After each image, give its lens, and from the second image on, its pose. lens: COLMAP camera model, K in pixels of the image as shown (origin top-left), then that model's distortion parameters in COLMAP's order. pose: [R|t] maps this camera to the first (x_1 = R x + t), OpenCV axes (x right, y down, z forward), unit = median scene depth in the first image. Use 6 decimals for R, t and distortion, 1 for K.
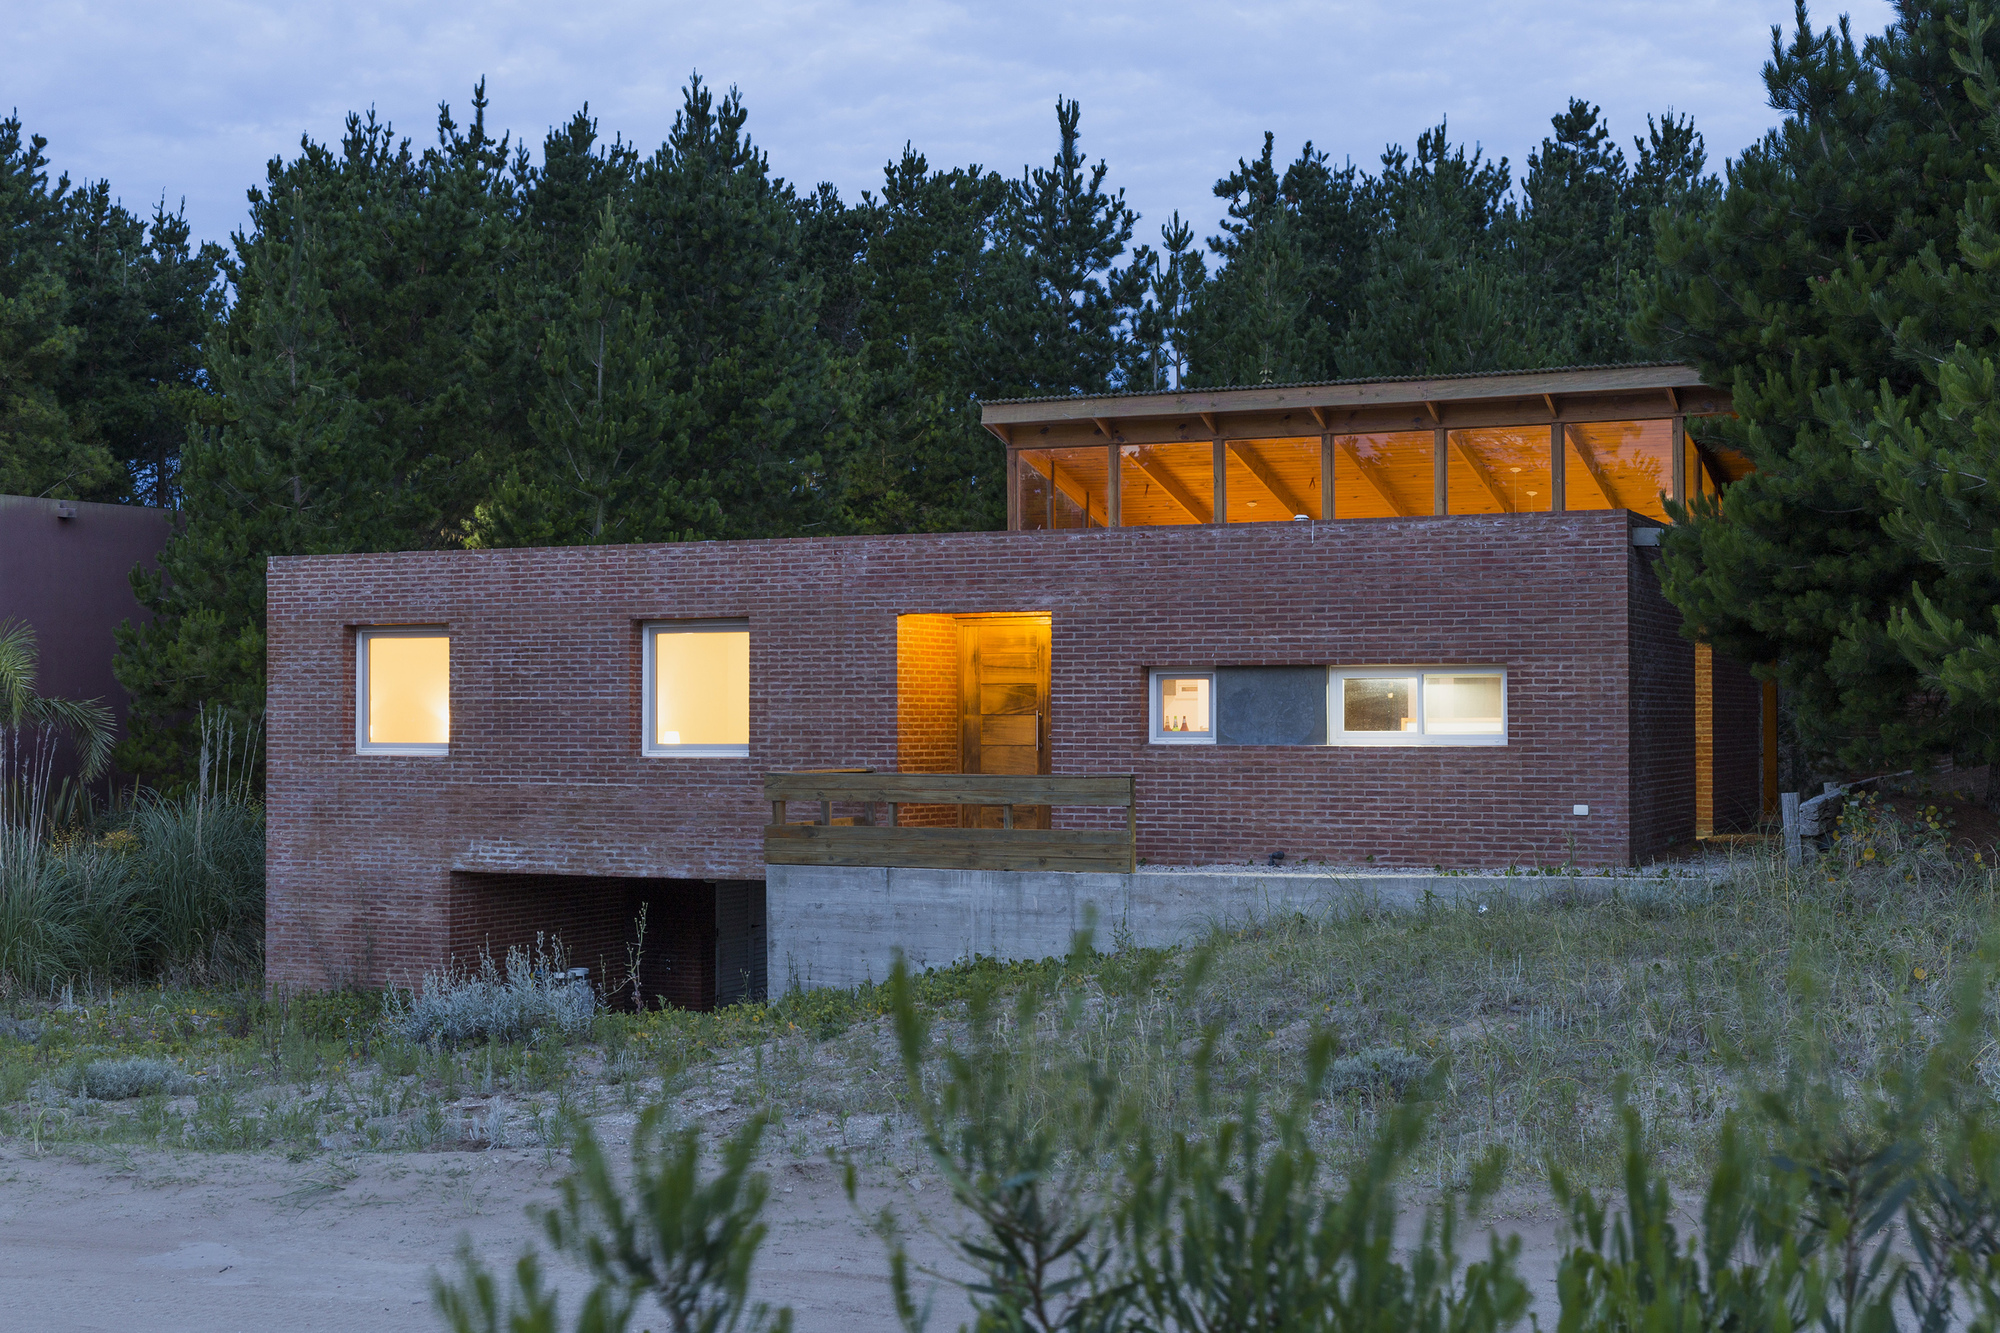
lens RADIAL K [[2513.3, 0, 1000.0], [0, 2513.3, 666.5], [0, 0, 1]] dist [-0.012314, -0.029586]
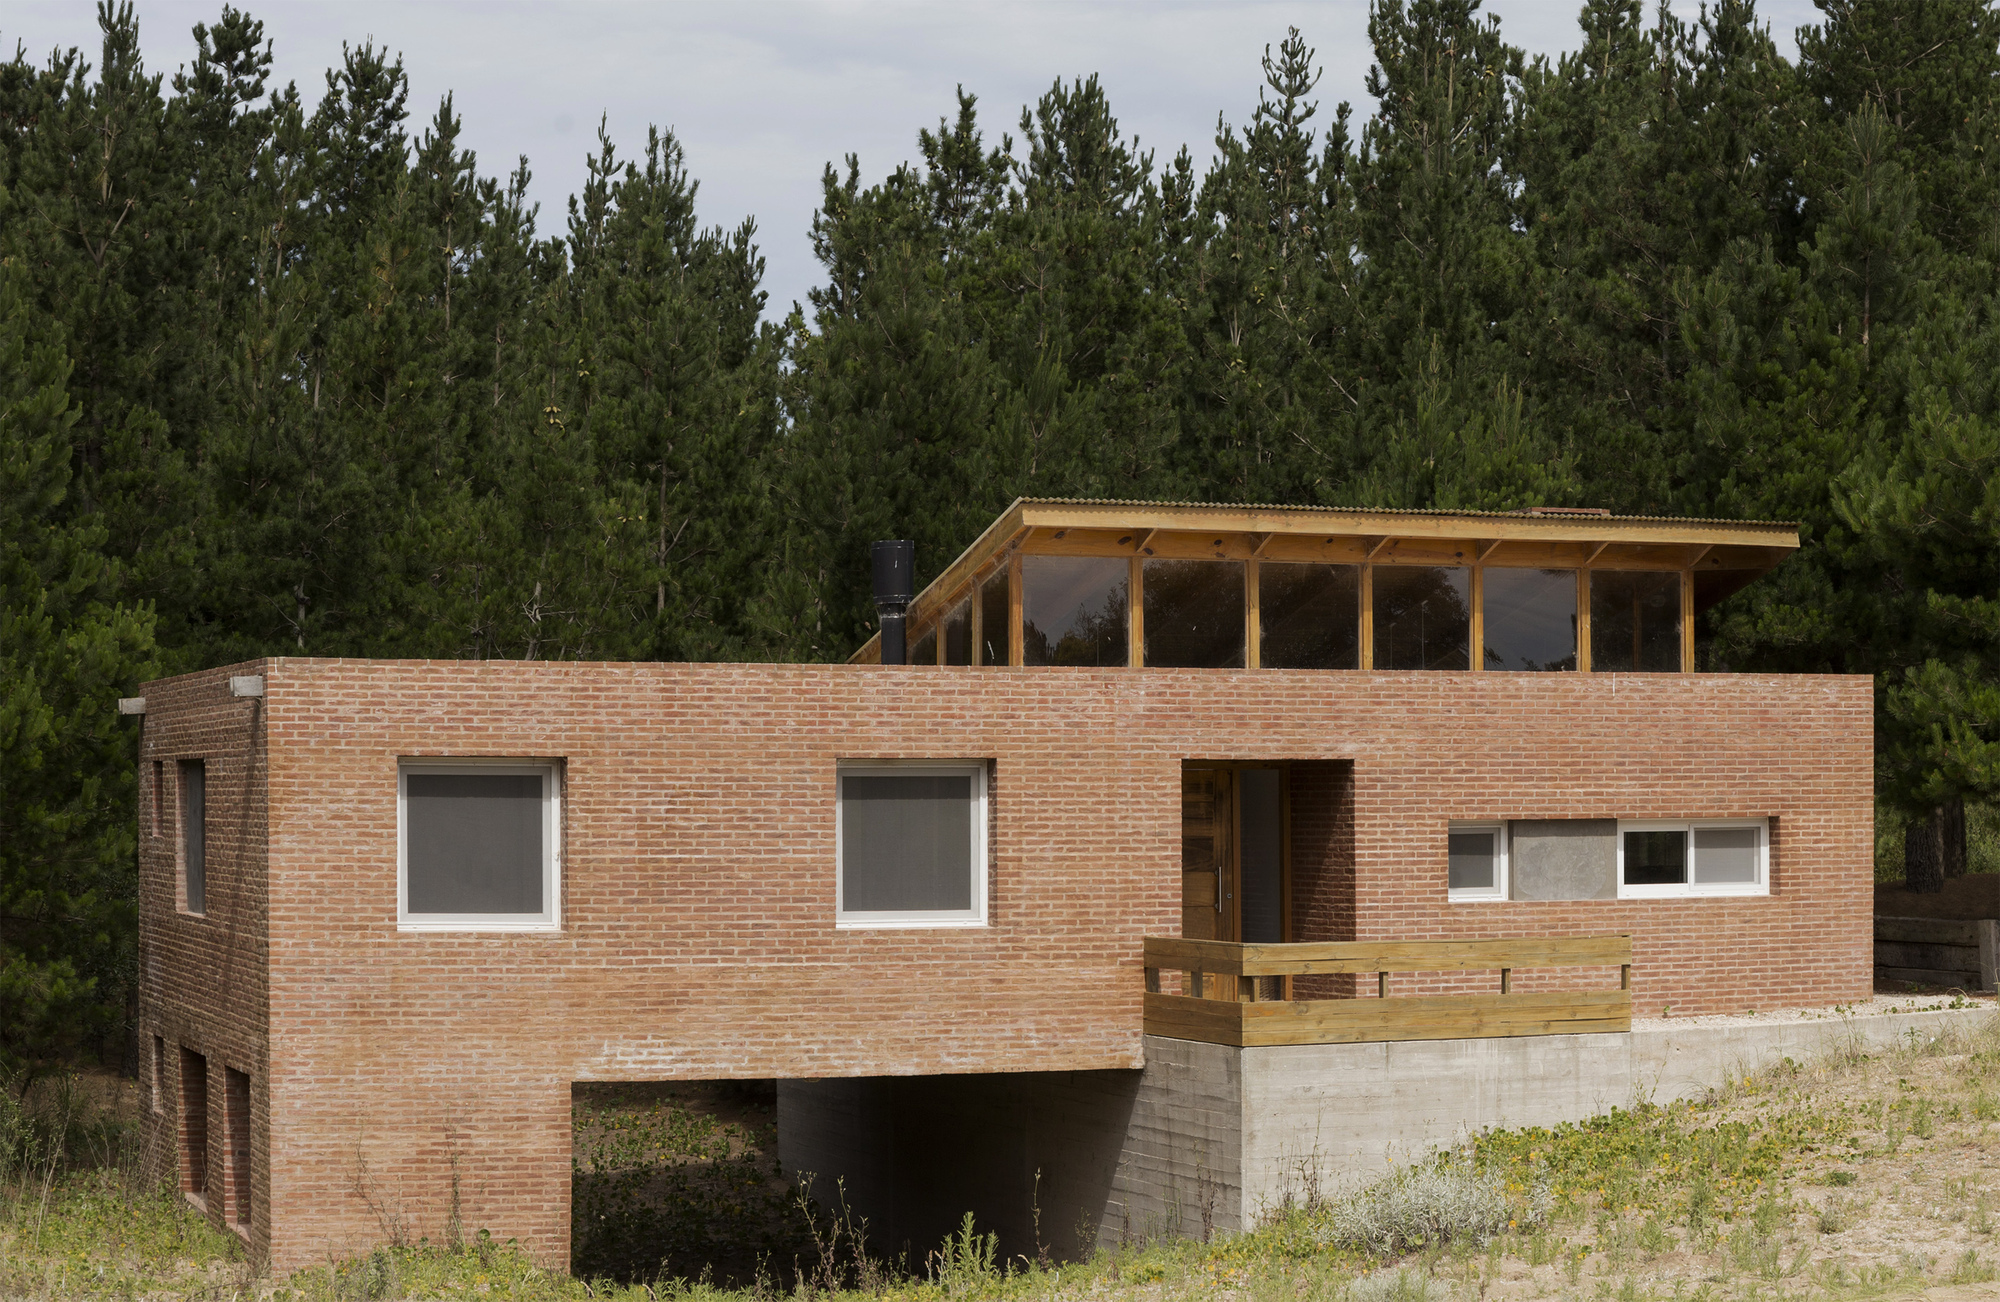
lens RADIAL K [[4008.1, 0, 994.3], [0, 4008.1, 621.0], [0, 0, 1]] dist [-0.452236, -0.494746]
pose [[0.707886, 0.032261, 0.705590, -1.053137], [-0.013221, 0.999387, -0.032430, -0.022643], [-0.706203, 0.013628, 0.707878, 0.059776]]
